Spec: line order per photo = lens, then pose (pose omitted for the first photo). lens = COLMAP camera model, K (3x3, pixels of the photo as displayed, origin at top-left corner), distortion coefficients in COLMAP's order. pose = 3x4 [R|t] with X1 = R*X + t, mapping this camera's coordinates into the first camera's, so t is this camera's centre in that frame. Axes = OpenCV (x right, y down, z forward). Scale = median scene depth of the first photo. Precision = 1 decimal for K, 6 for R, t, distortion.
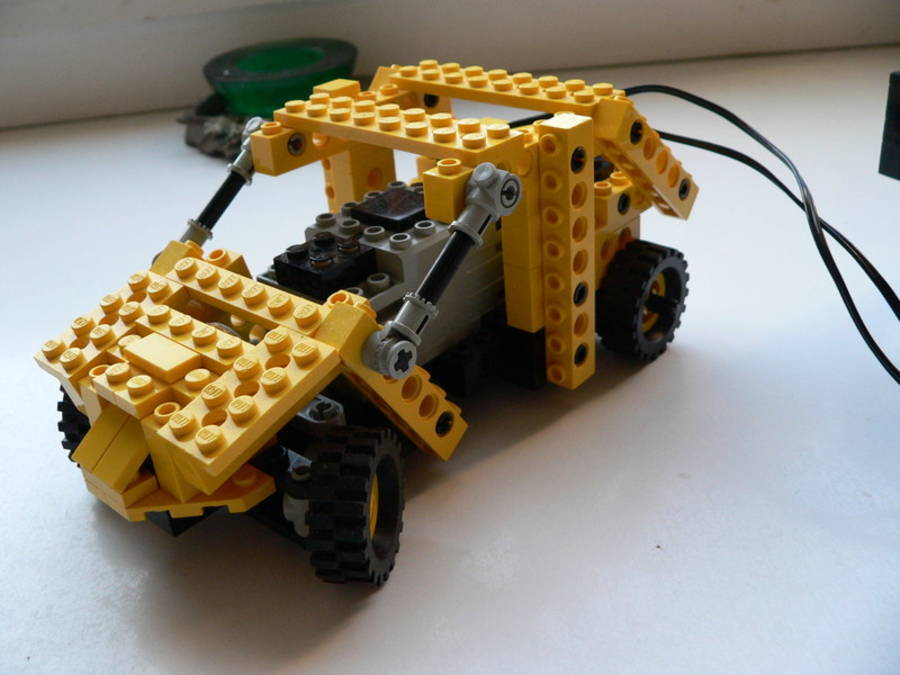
lens RADIAL K [[954.3, 0, 450.0], [0, 954.3, 337.5], [0, 0, 1]] dist [-0.185459, 0.013561]
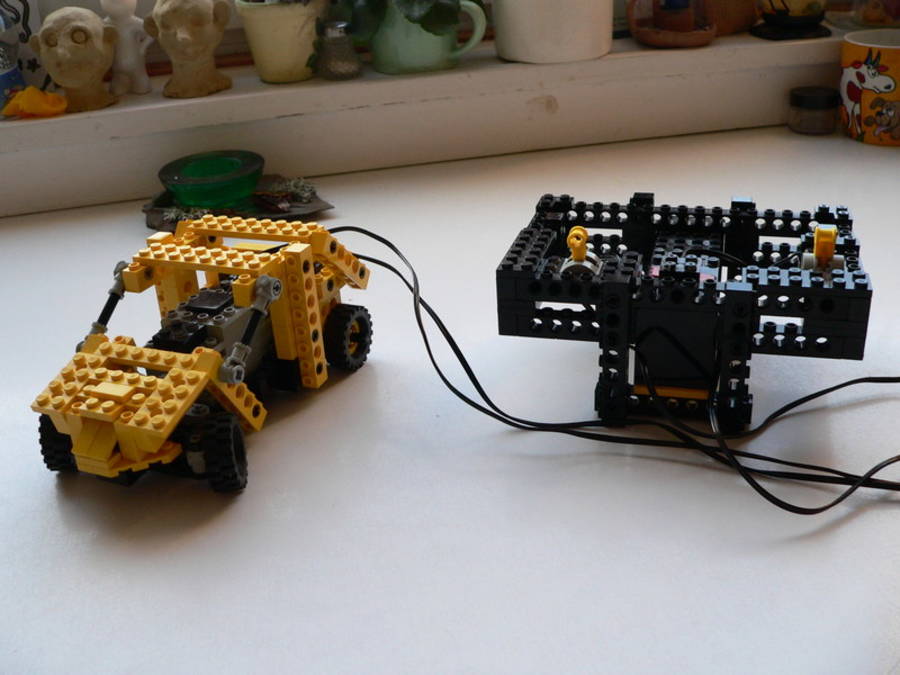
lens RADIAL K [[954.3, 0, 450.0], [0, 954.3, 337.5], [0, 0, 1]] dist [-0.185459, 0.013561]
pose [[0.941136, -0.129058, 0.312421, -0.210647], [0.153285, 0.986697, -0.054162, 0.105982], [-0.301275, 0.098863, 0.948398, -0.913310]]
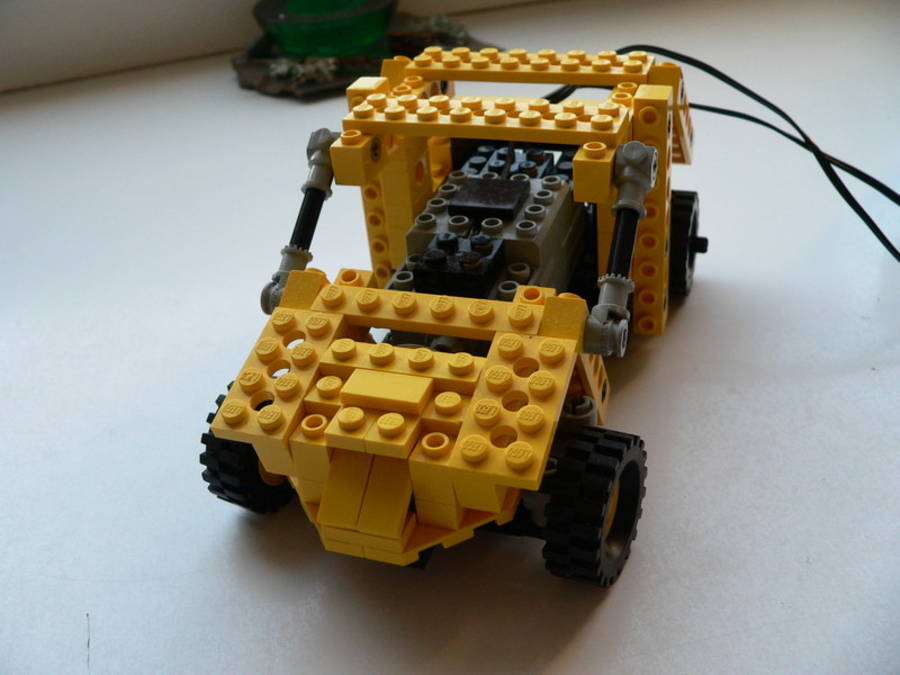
lens RADIAL K [[954.3, 0, 450.0], [0, 954.3, 337.5], [0, 0, 1]] dist [-0.185459, 0.013561]
pose [[0.925719, -0.219729, 0.307838, -0.471041], [0.205175, 0.975507, 0.079306, -0.085364], [-0.317724, -0.010254, 0.948128, 0.054632]]
